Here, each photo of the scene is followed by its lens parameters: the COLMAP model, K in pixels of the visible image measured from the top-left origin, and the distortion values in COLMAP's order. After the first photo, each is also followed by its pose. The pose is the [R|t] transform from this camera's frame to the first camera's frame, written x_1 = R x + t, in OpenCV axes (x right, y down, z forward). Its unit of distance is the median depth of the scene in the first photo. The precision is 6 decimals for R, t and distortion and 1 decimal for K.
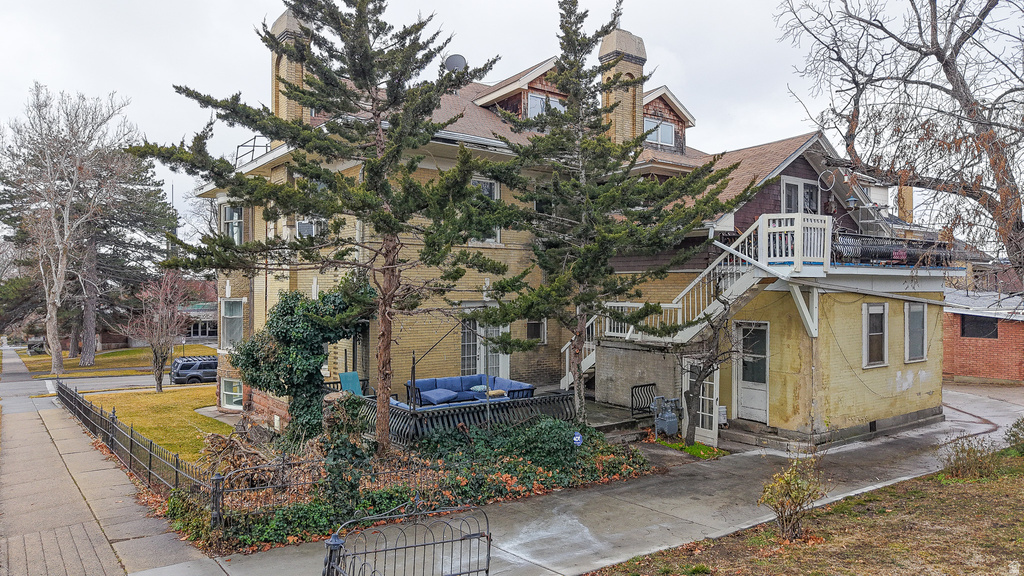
lens RADIAL K [[686.6, 0, 512.0], [0, 686.6, 288.0], [0, 0, 1]] dist [0.035468, -0.040658]
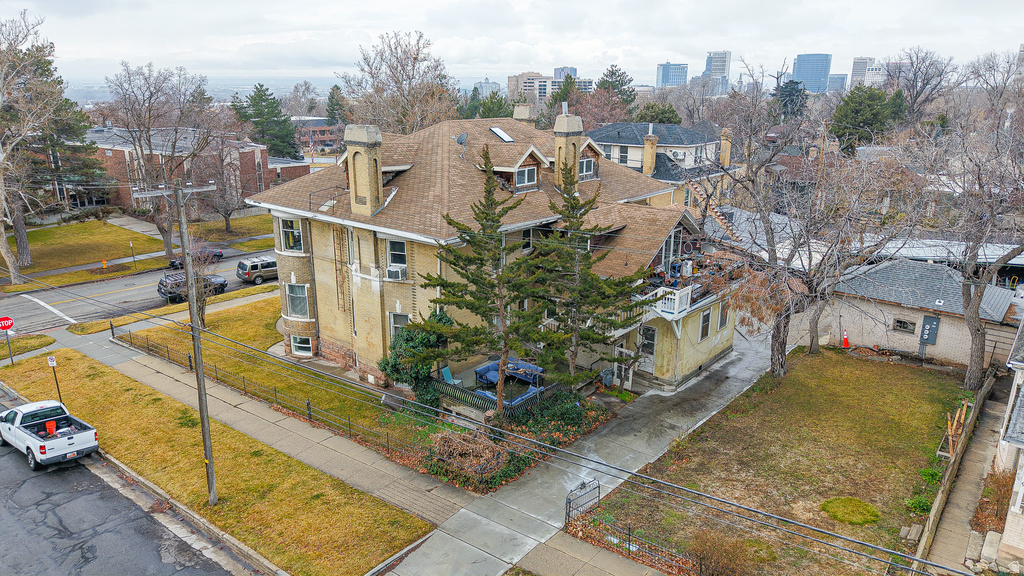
lens RADIAL K [[686.6, 0, 512.0], [0, 686.6, 288.0], [0, 0, 1]] dist [0.035468, -0.040658]
pose [[0.971736, -0.066197, 0.226597, -0.504366], [-0.002167, 0.957338, 0.288964, -0.669565], [-0.236059, -0.281288, 0.930136, -0.754054]]
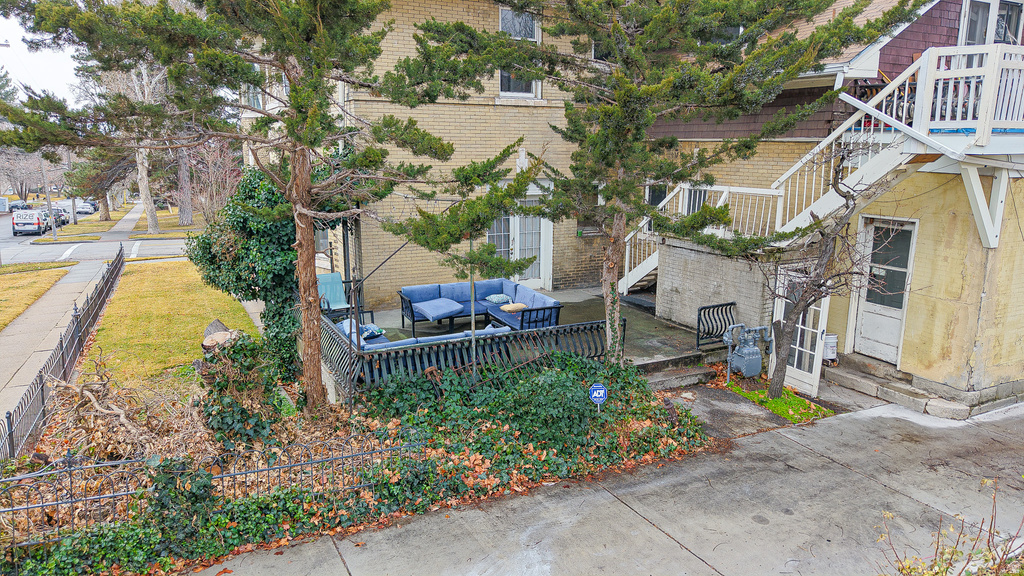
lens RADIAL K [[686.6, 0, 512.0], [0, 686.6, 288.0], [0, 0, 1]] dist [0.035468, -0.040658]
pose [[0.986669, 0.034394, -0.159066, 0.101647], [-0.001137, 0.978846, 0.204597, -0.023590], [0.162738, -0.201689, 0.965835, 0.299713]]
